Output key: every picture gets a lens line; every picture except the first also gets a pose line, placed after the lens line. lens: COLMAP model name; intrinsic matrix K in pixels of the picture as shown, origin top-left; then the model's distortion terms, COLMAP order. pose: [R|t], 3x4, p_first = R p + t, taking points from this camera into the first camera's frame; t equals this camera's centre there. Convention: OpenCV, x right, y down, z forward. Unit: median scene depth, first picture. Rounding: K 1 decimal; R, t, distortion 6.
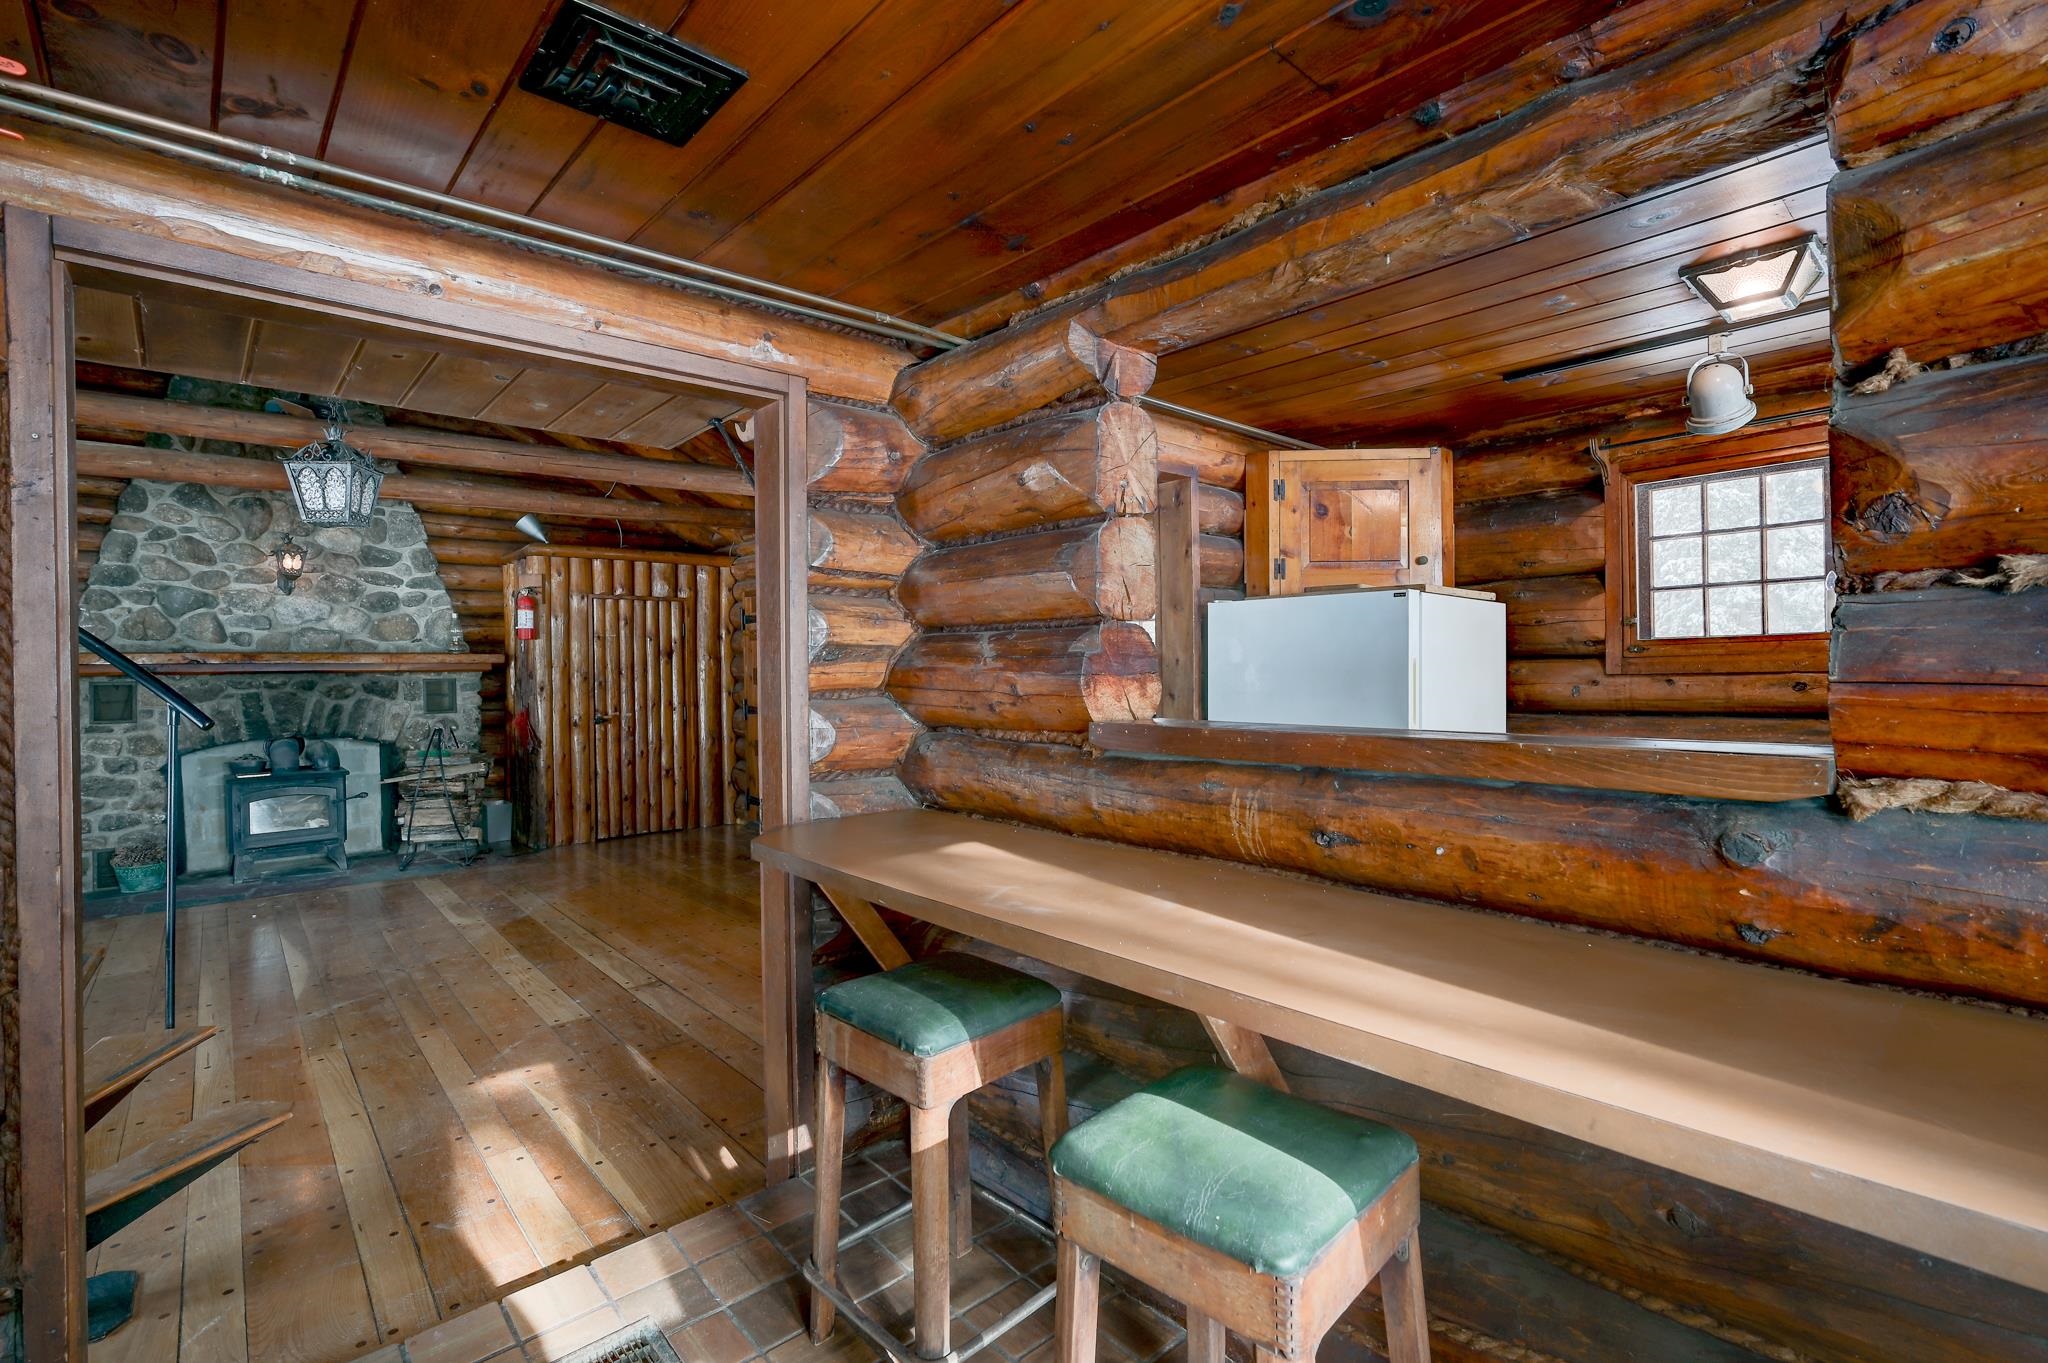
lens RADIAL K [[928.5, 0, 1024.8], [0, 928.5, 673.3], [0, 0, 1]] dist [-0.000860, -0.000226]
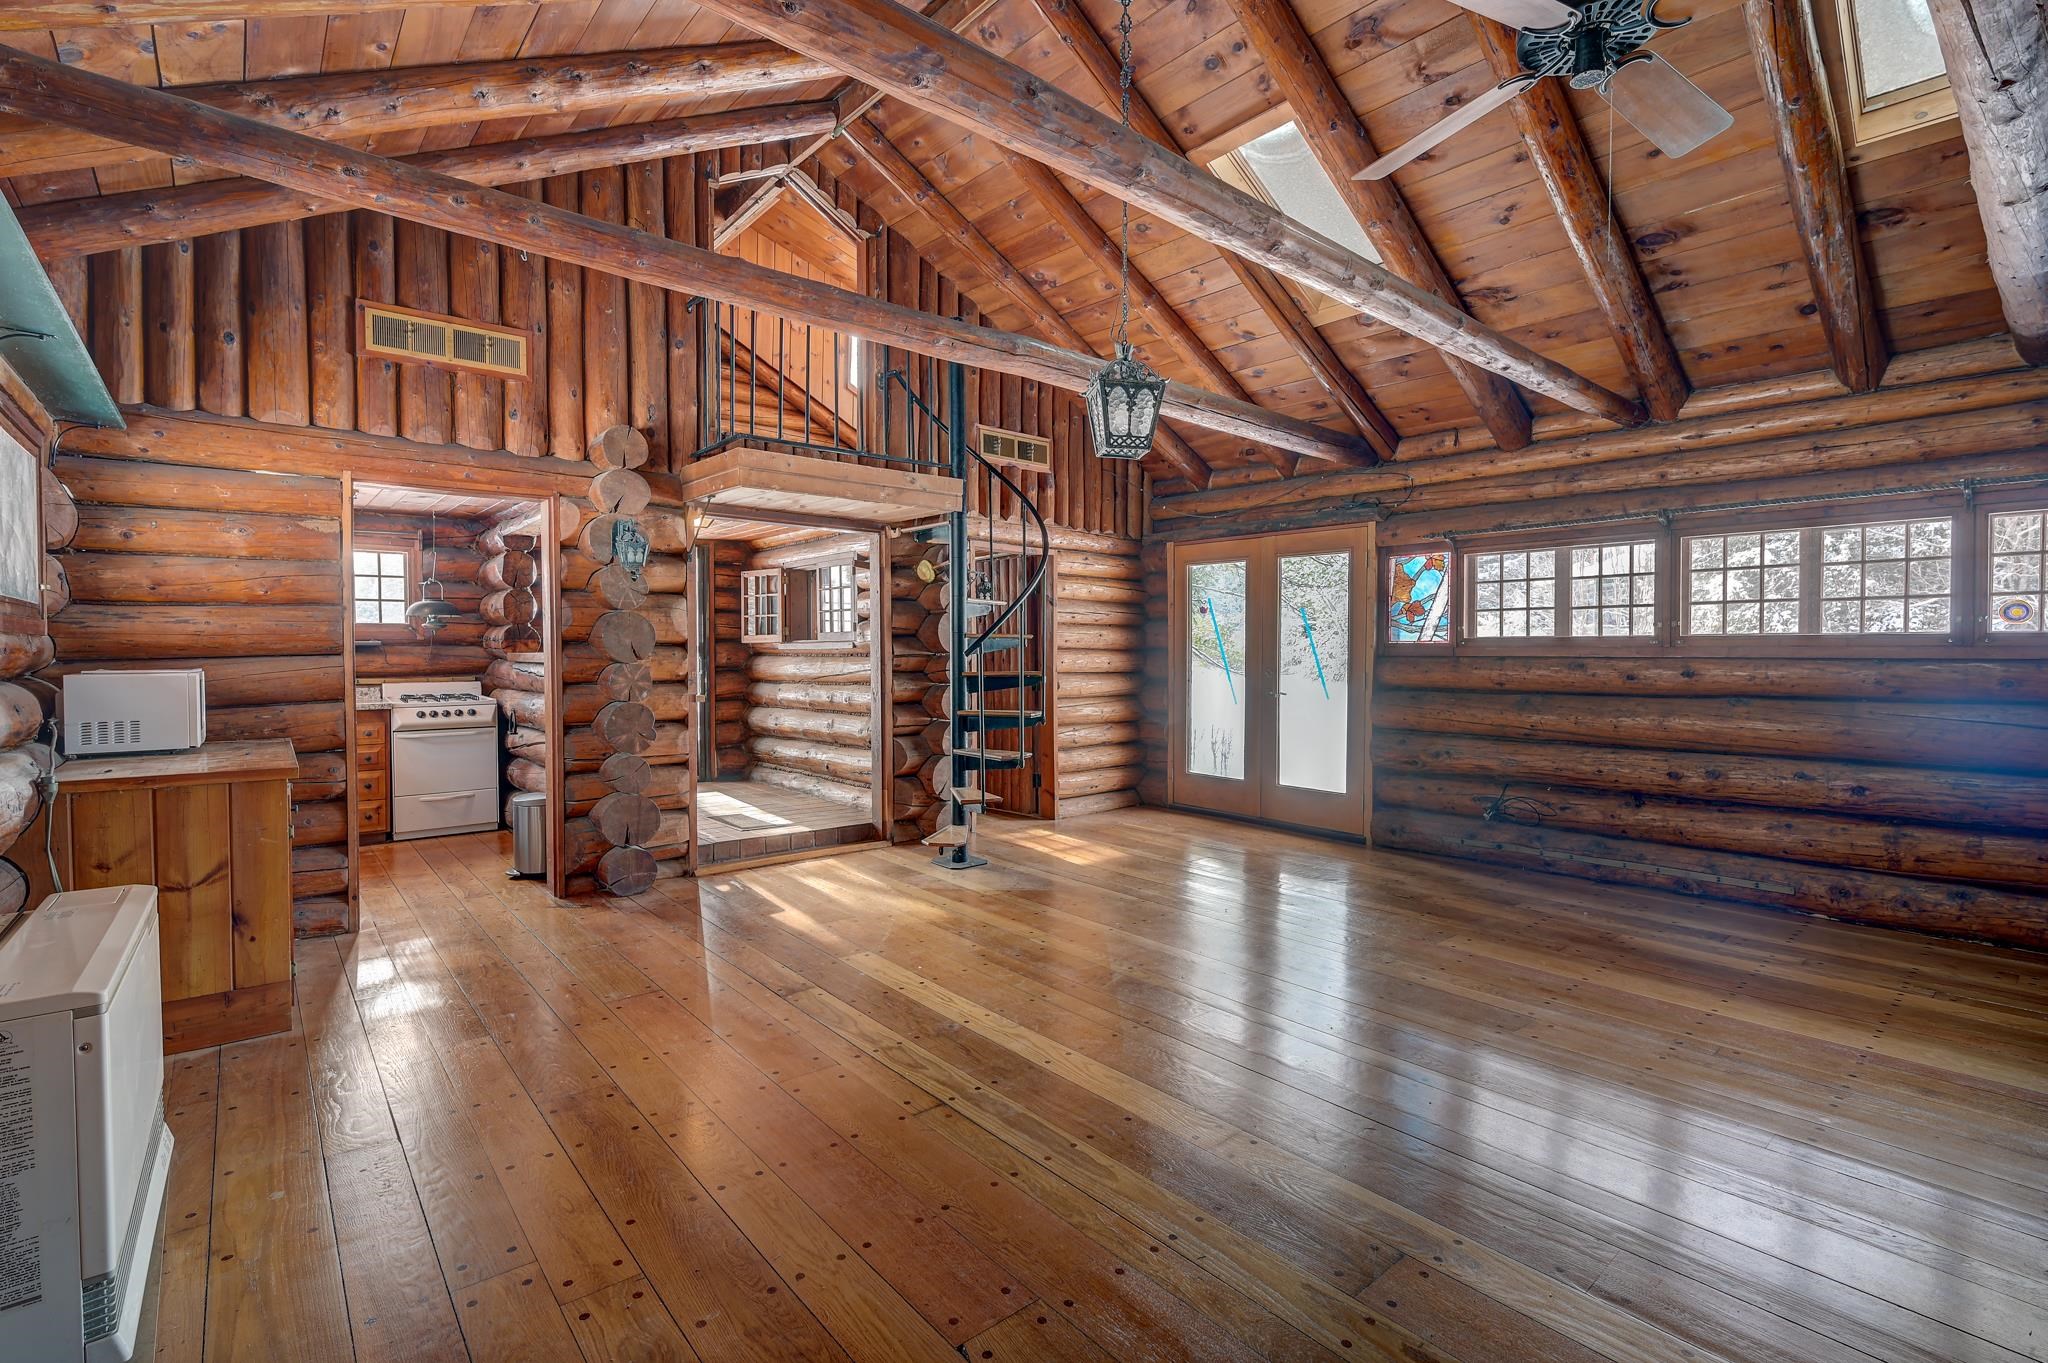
lens RADIAL K [[924.3, 0, 1024.0], [0, 924.3, 681.5], [0, 0, 1]] dist [-0.002625, -0.000181]
pose [[-0.999729, 0.014512, 0.018199, -0.393680], [0.015200, 0.999151, 0.038301, 0.014953], [-0.017628, 0.038568, -0.999100, 1.134219]]
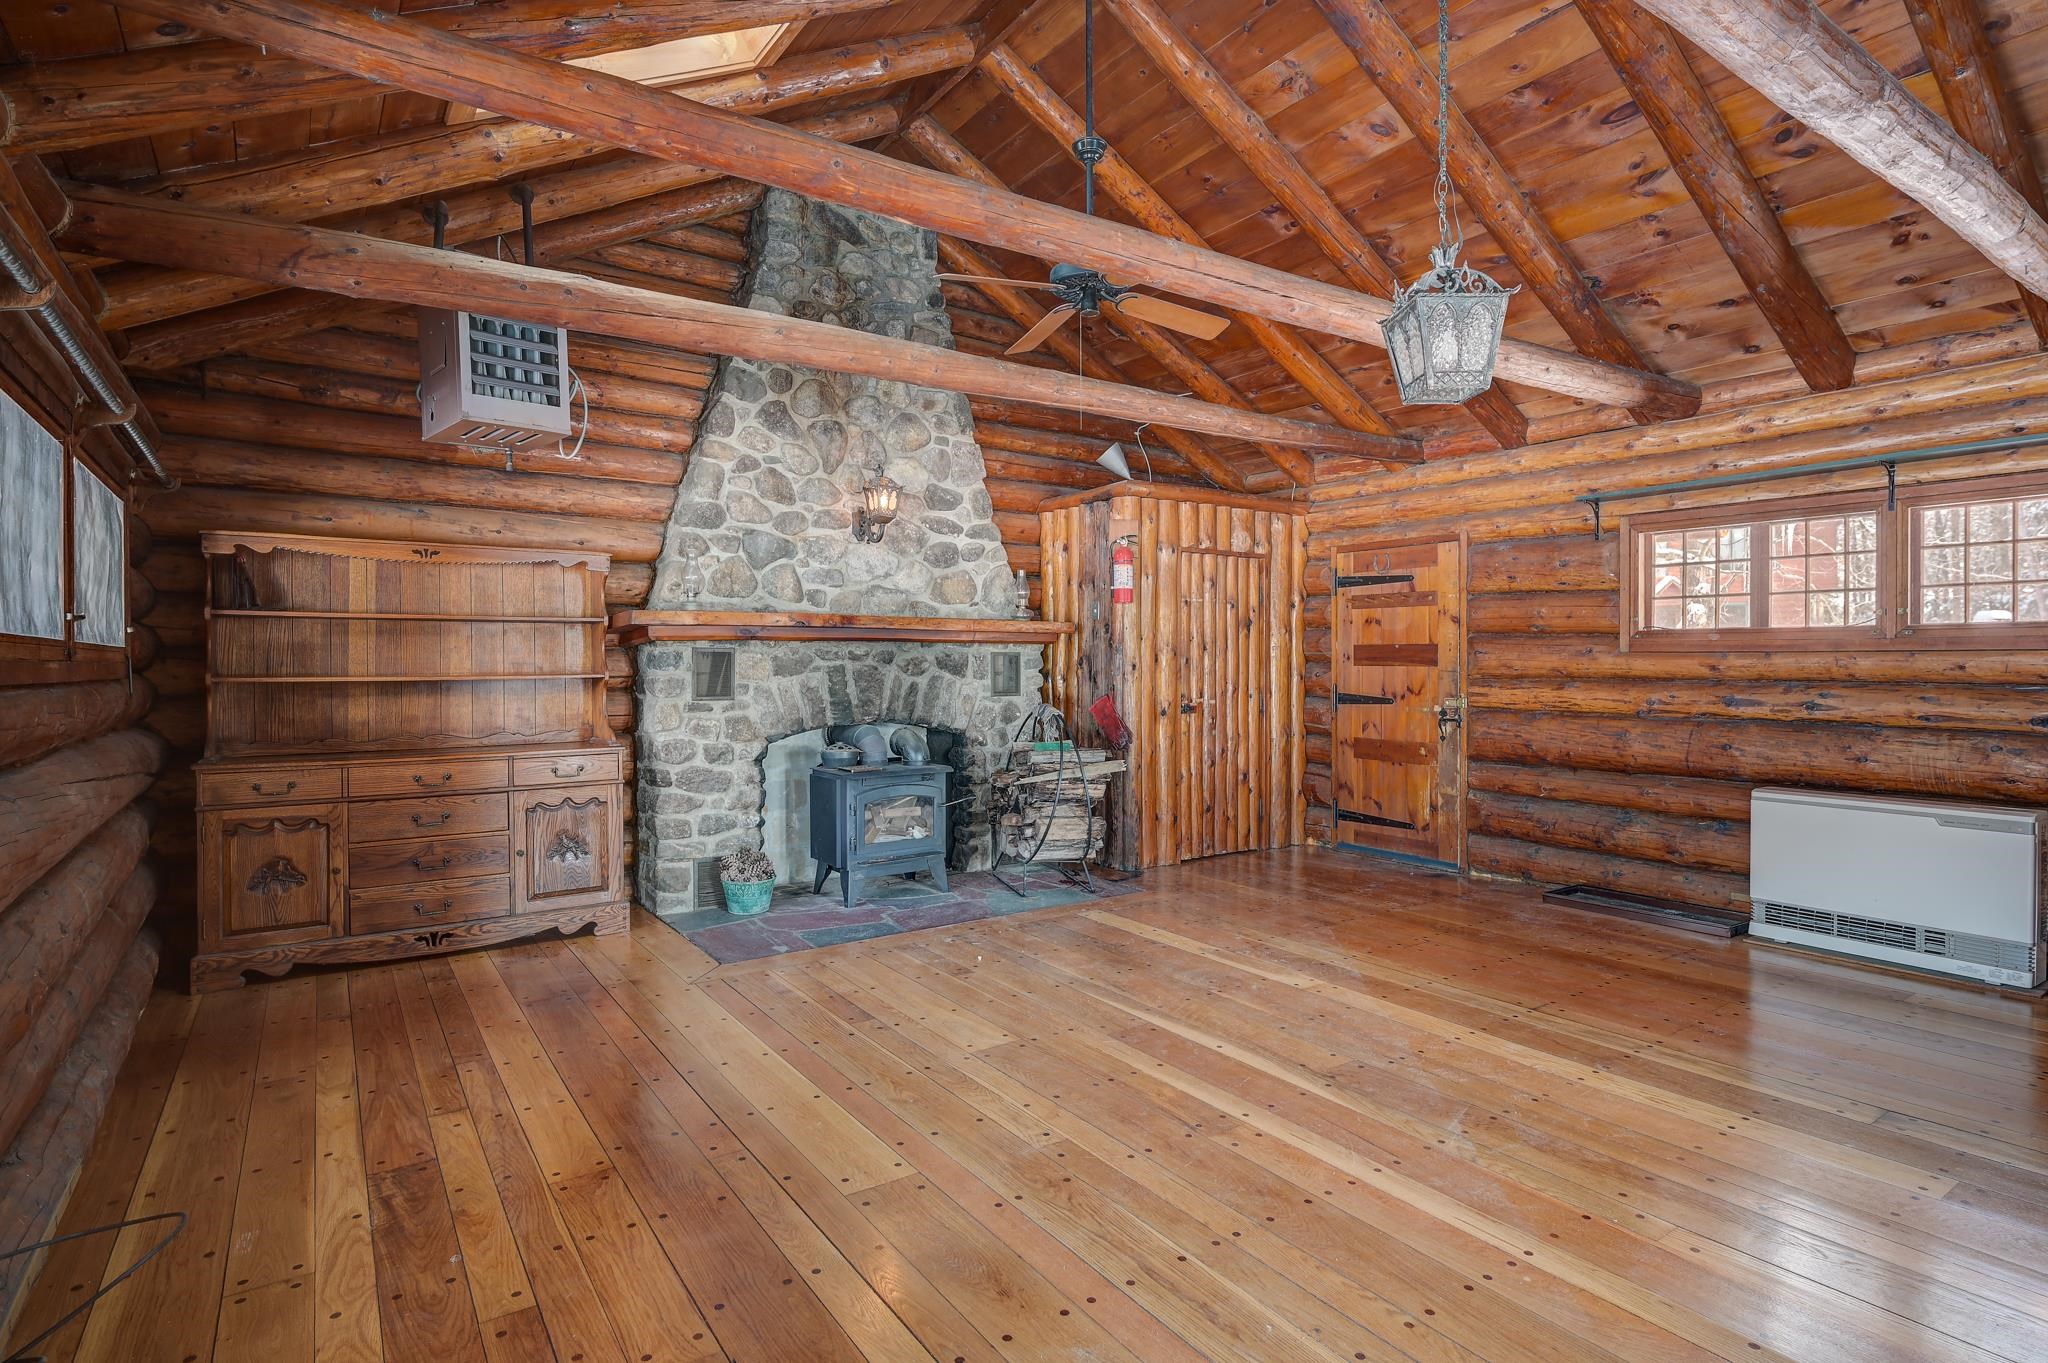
lens RADIAL K [[1026.5, 0, 1023.4], [0, 1026.5, 672.6], [0, 0, 1]] dist [-0.000702, 0.000394]
pose [[0.993197, 0.012662, -0.115759, -0.568602], [-0.012326, 0.999917, 0.003620, 0.021893], [0.115795, -0.002169, 0.993271, 0.144695]]
